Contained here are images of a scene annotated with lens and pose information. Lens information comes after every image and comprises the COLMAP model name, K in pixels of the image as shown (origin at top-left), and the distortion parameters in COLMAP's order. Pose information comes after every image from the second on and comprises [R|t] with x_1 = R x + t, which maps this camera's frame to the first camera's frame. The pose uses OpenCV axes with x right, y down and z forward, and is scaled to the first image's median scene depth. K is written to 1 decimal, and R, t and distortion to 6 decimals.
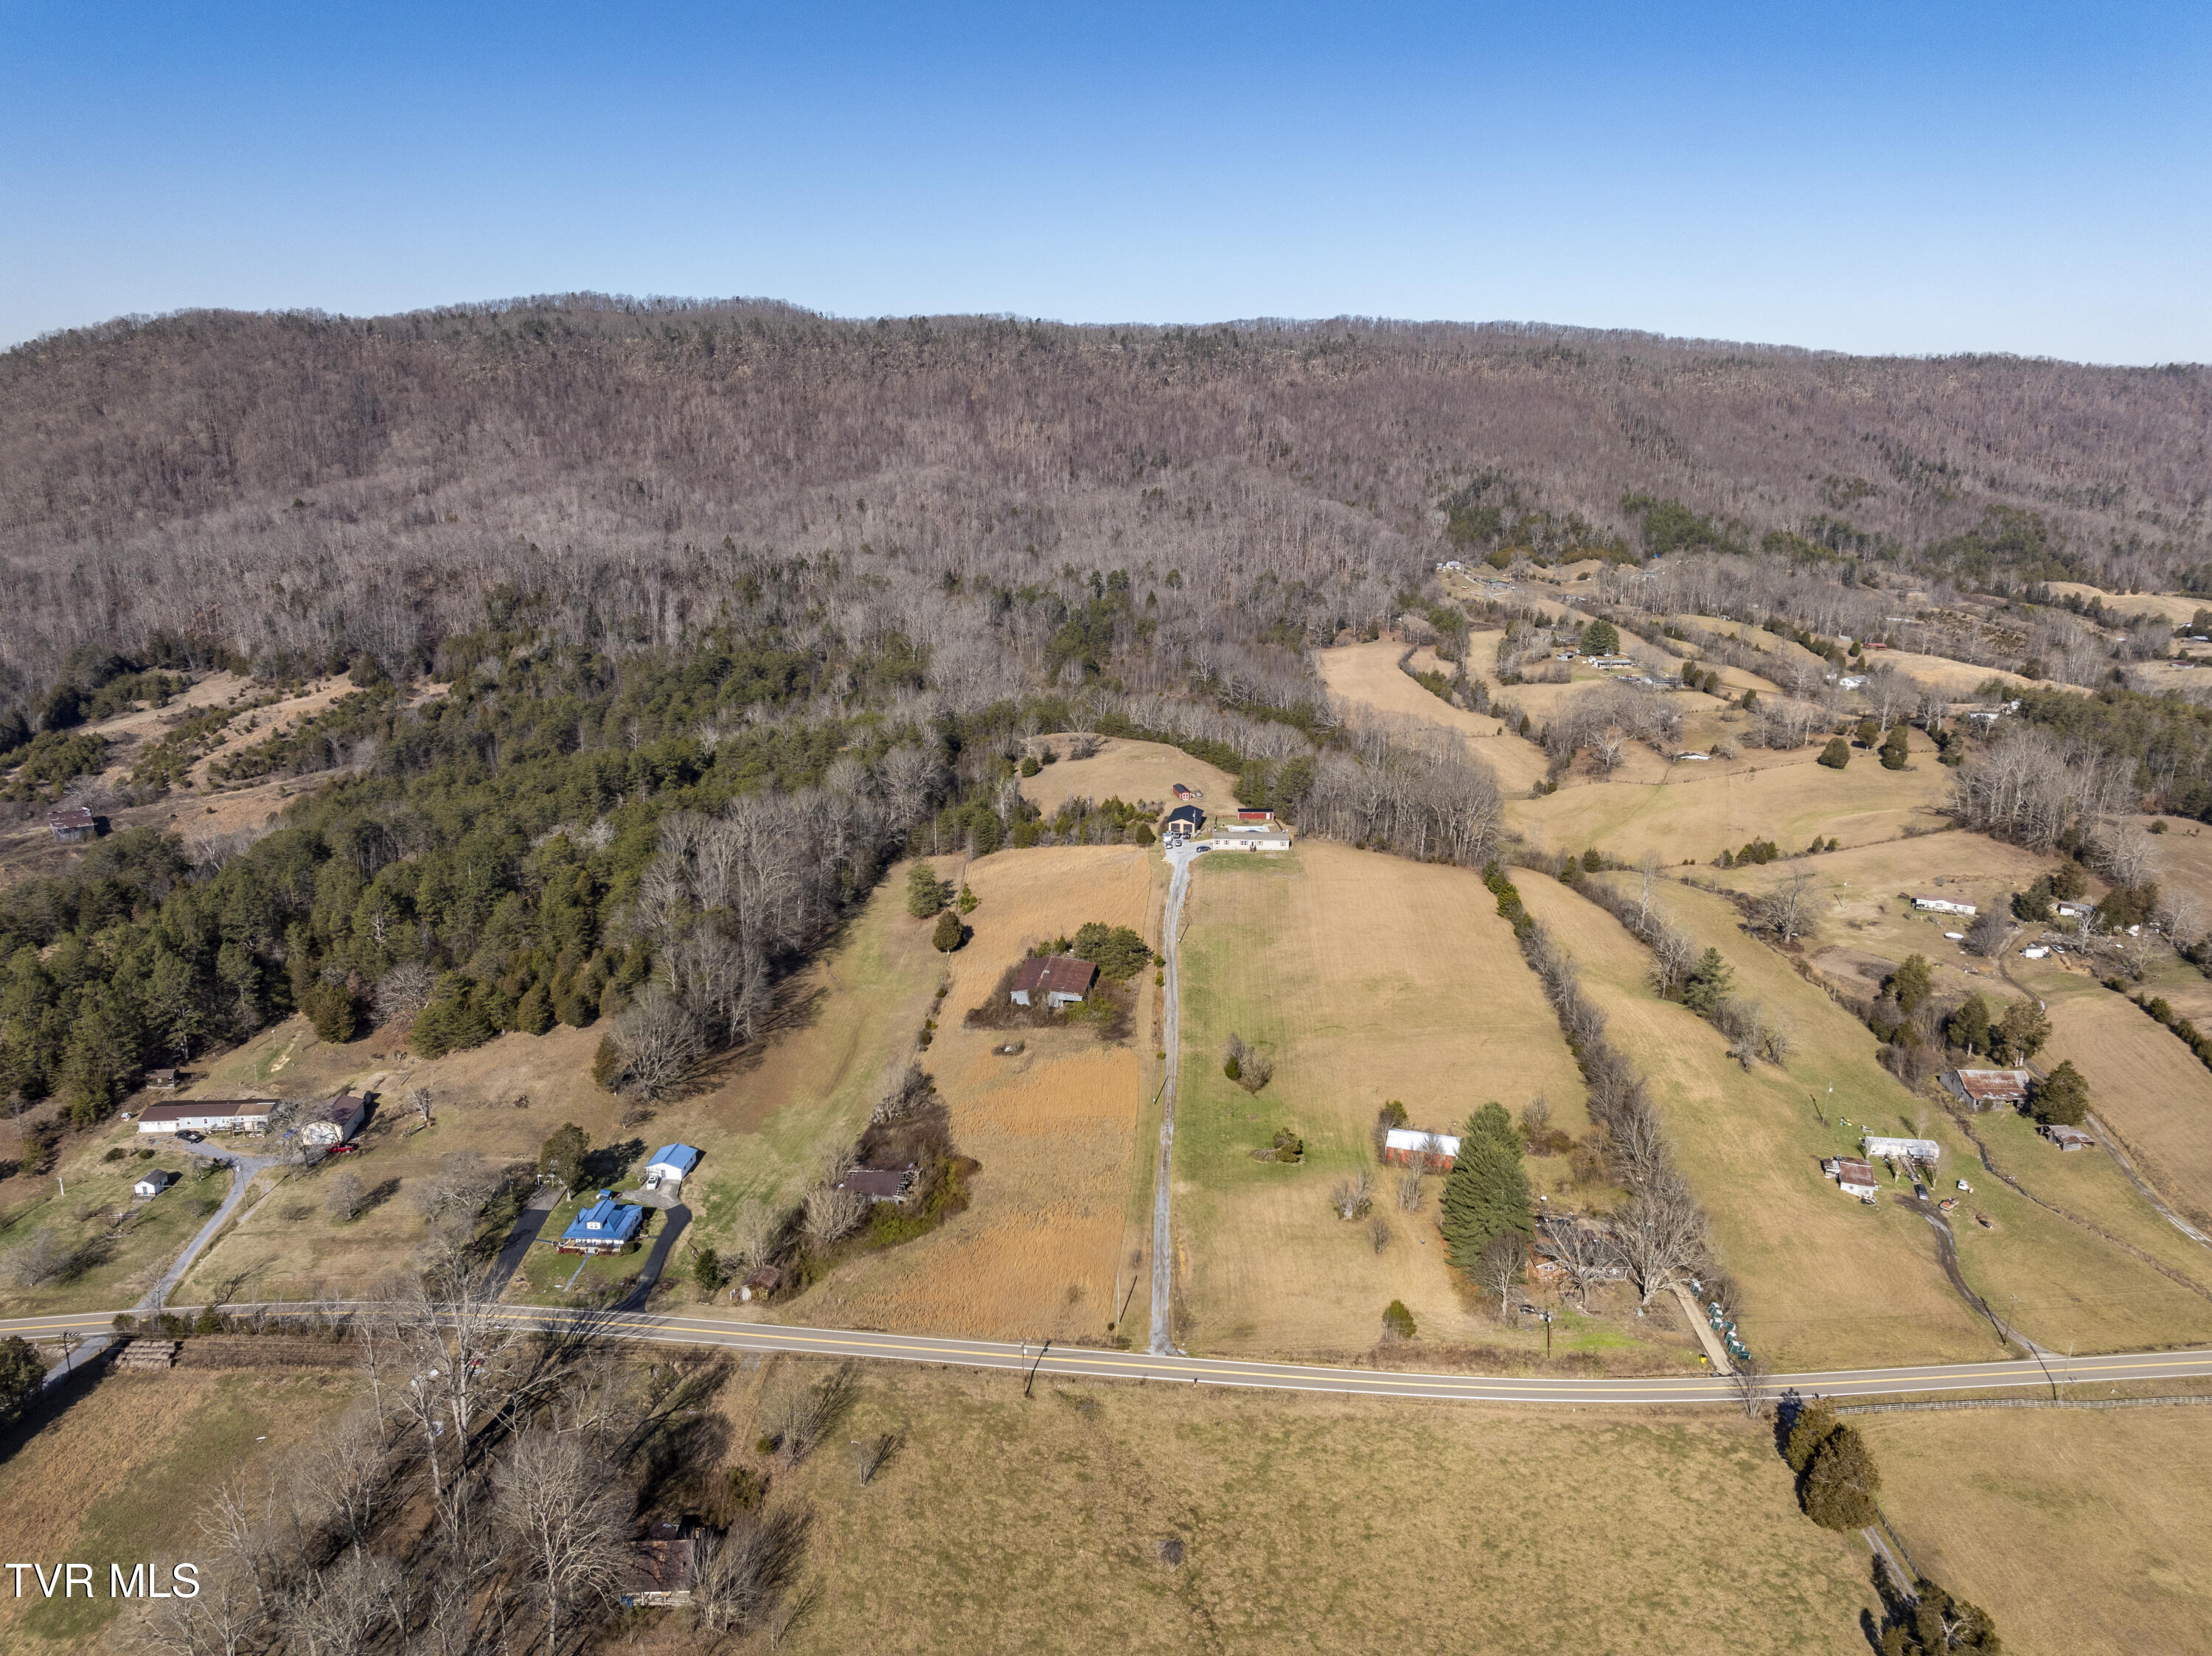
lens RADIAL K [[1571.8, 0, 1092.5], [0, 1571.8, 828.3], [0, 0, 1]] dist [-0.047998, 0.016335]
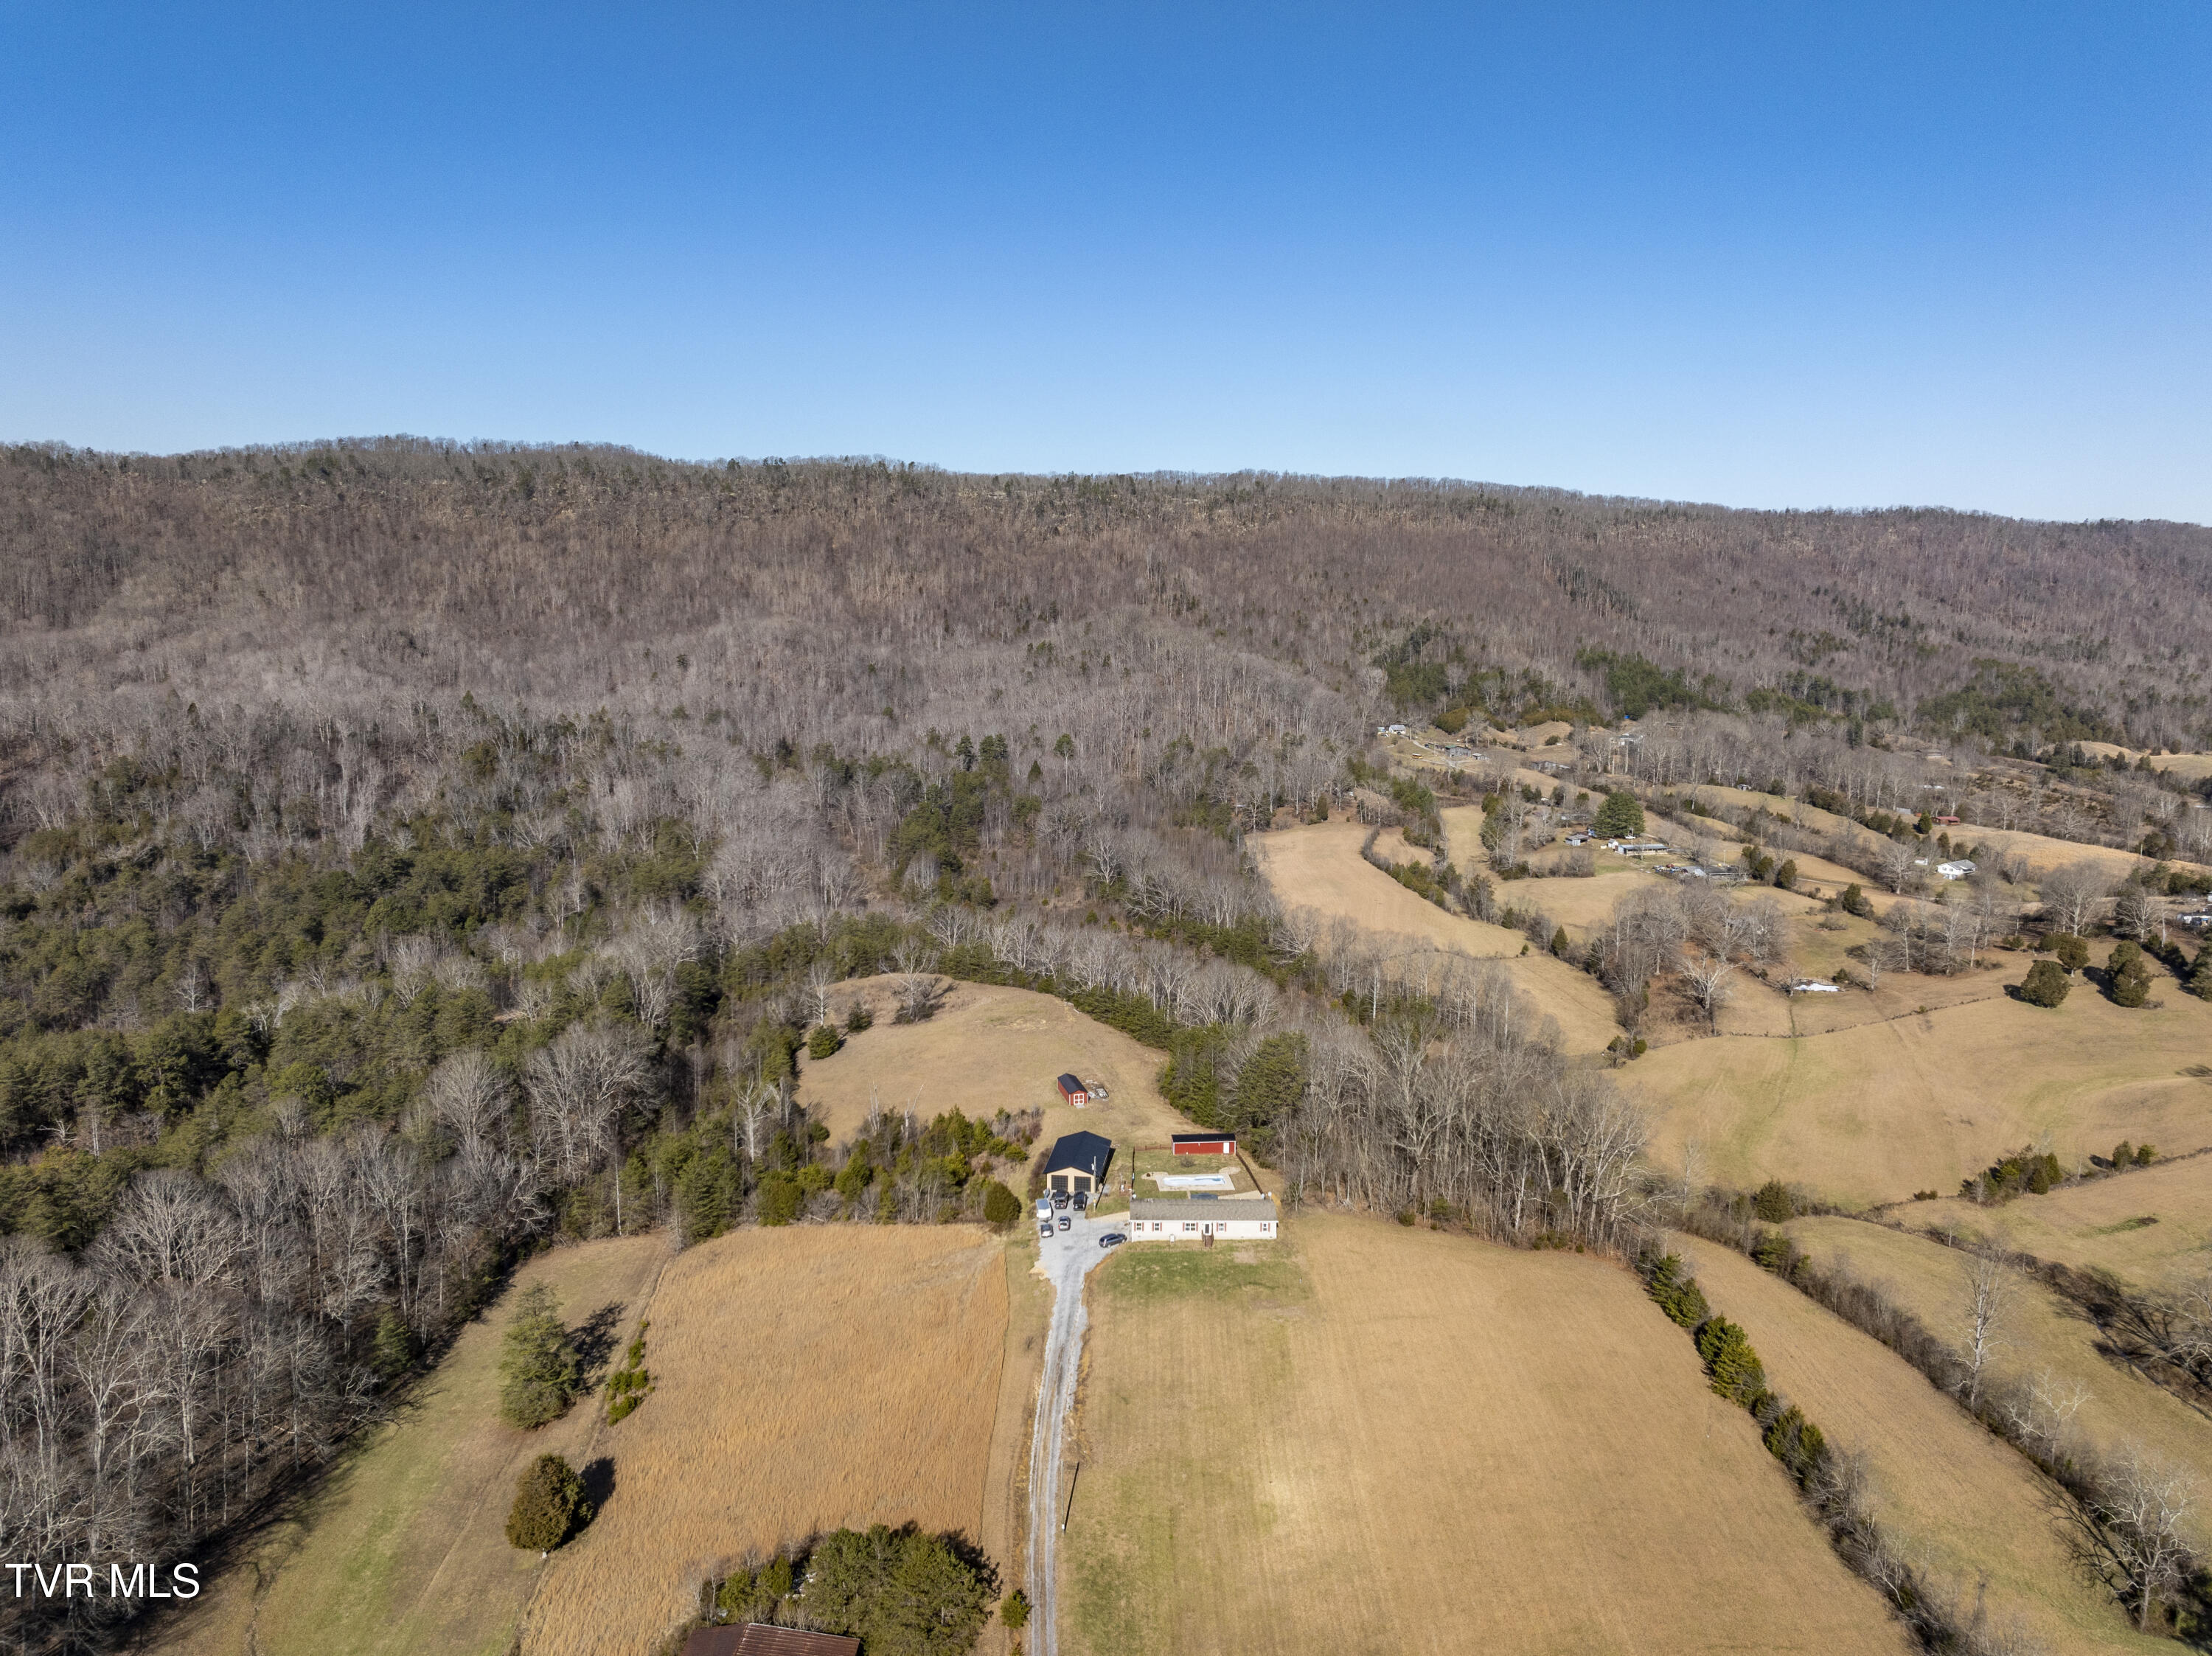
lens RADIAL K [[1571.8, 0, 1110.7], [0, 1571.8, 820.3], [0, 0, 1]] dist [-0.047998, 0.016335]
pose [[0.997116, -0.010570, 0.075153, 0.013048], [0.019257, 0.993083, -0.115825, -0.025572], [-0.073409, 0.116938, 0.990422, 0.187327]]
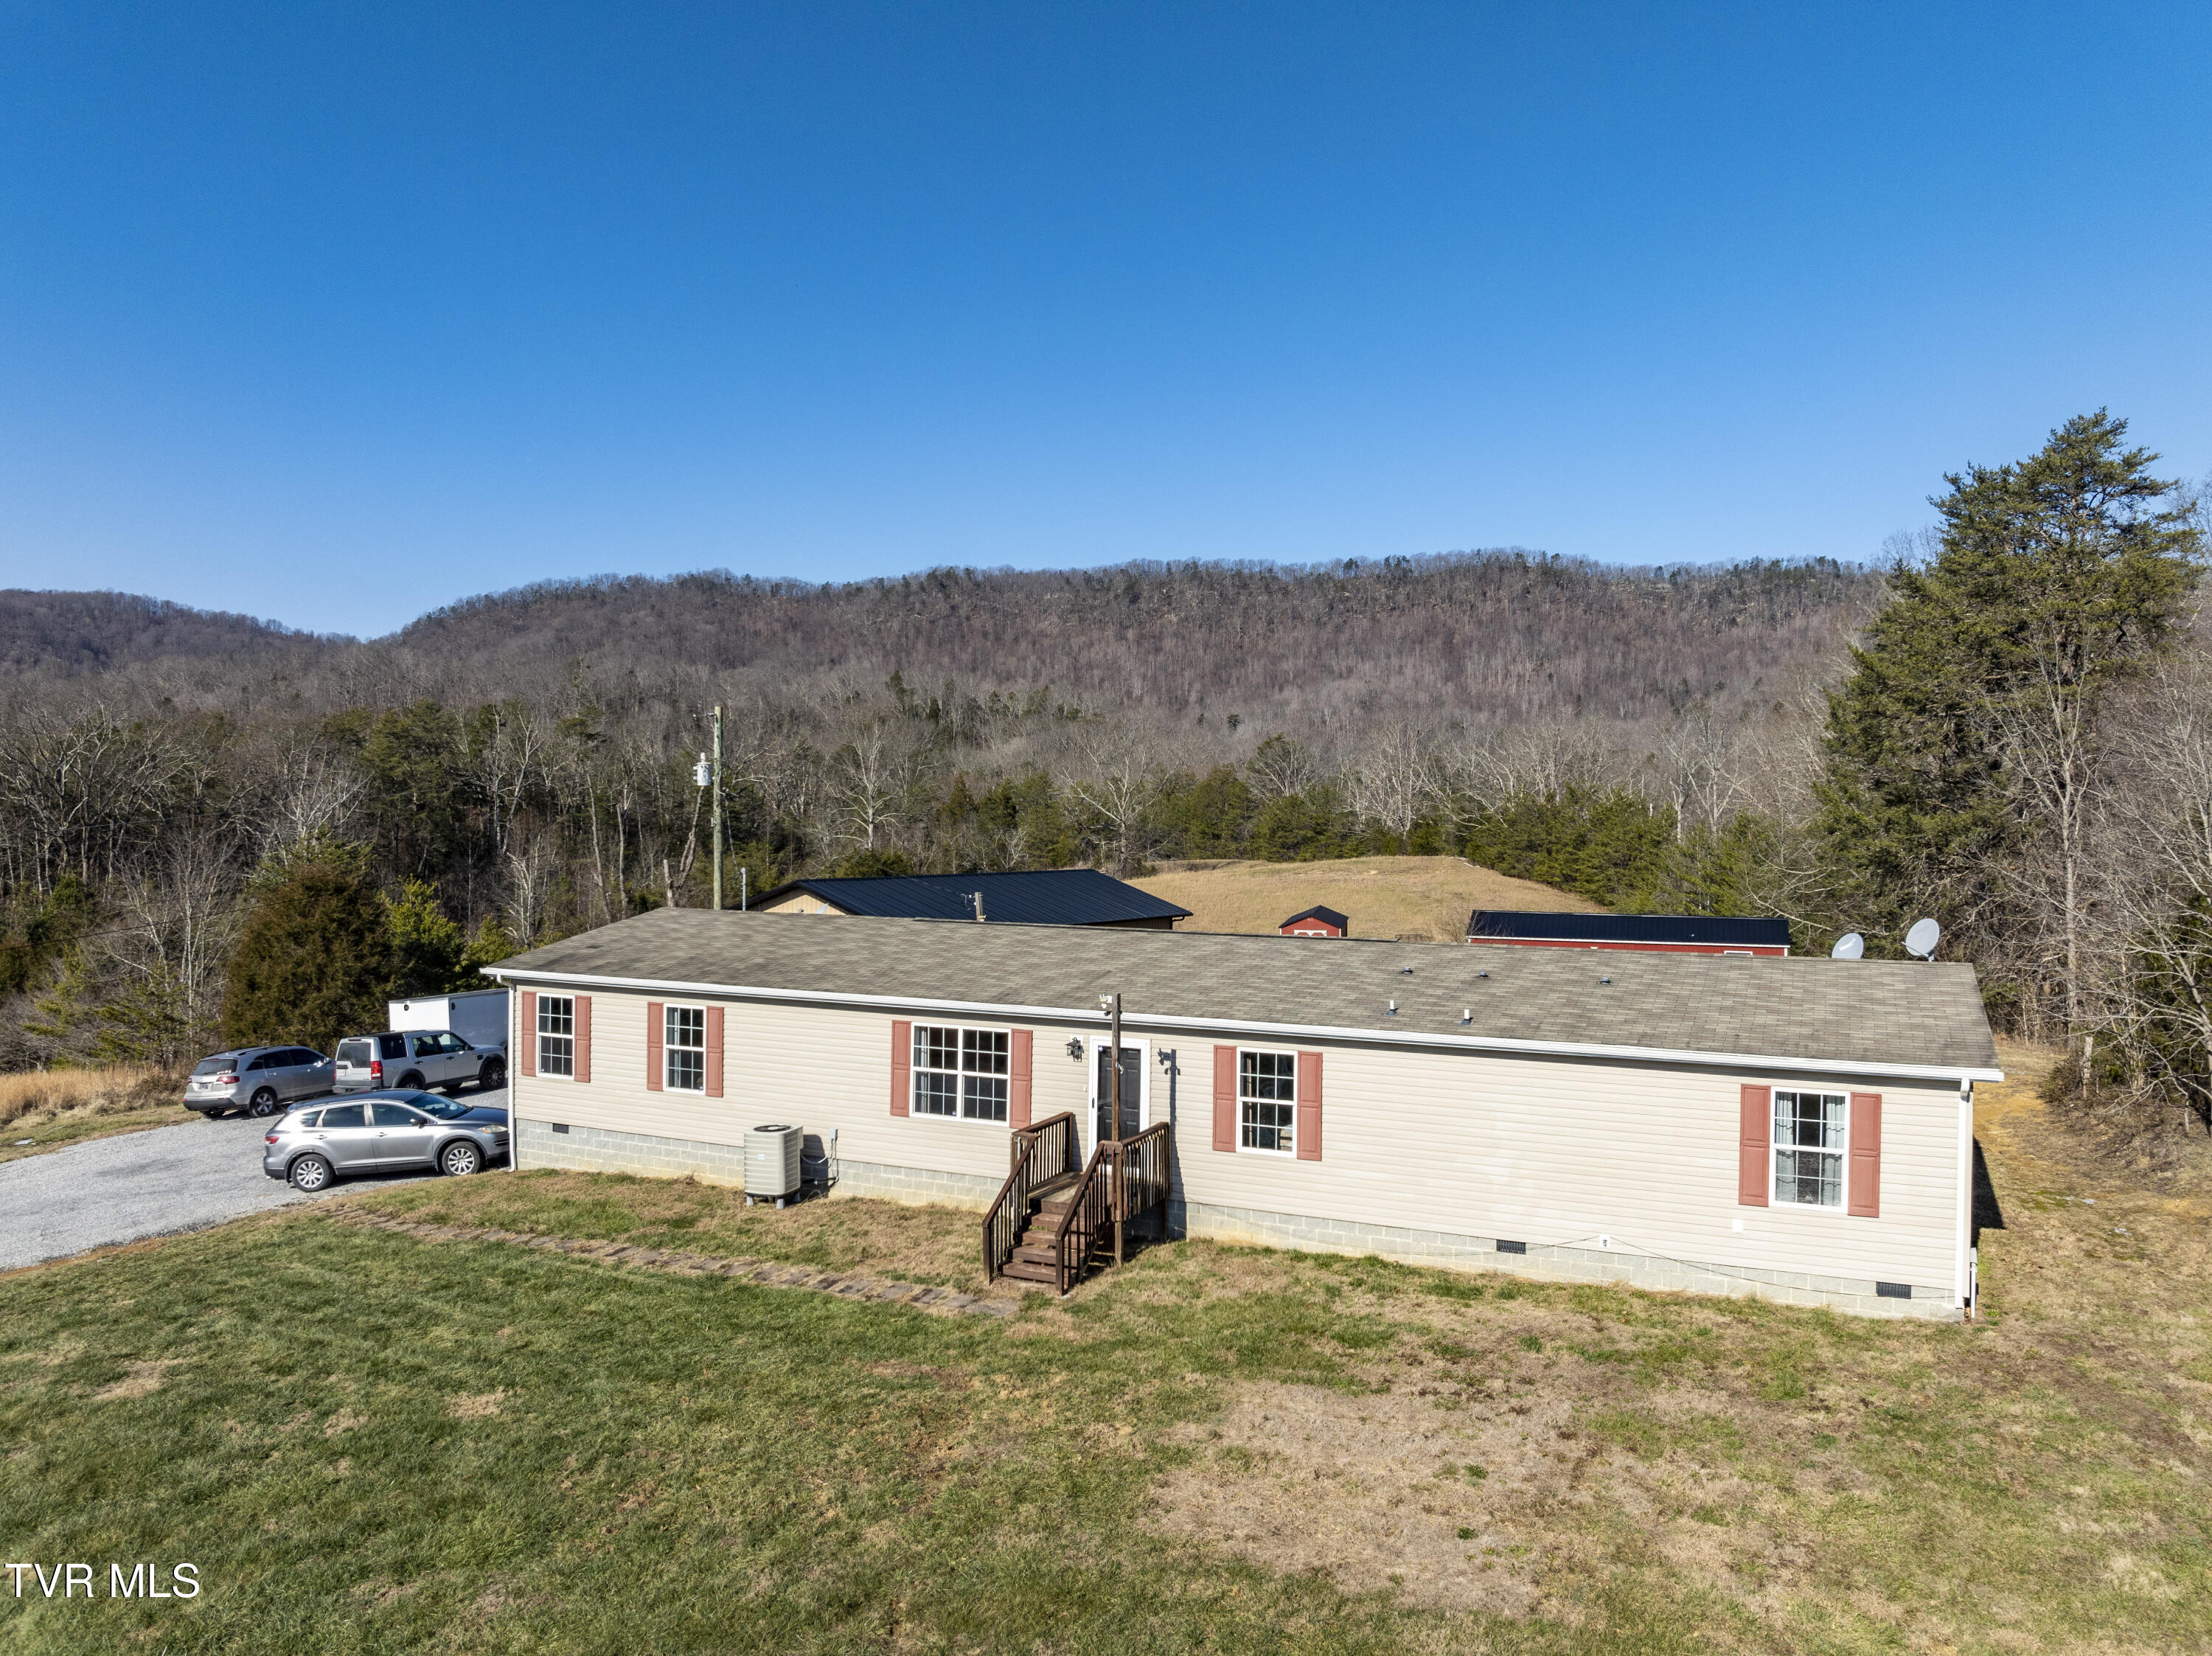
lens RADIAL K [[1571.8, 0, 1107.2], [0, 1571.8, 797.3], [0, 0, 1]] dist [-0.047998, 0.016335]
pose [[0.934213, -0.001566, -0.356712, 0.046944], [-0.095032, 0.962758, -0.253113, 0.005084], [0.343824, 0.270360, 0.899272, 0.377209]]
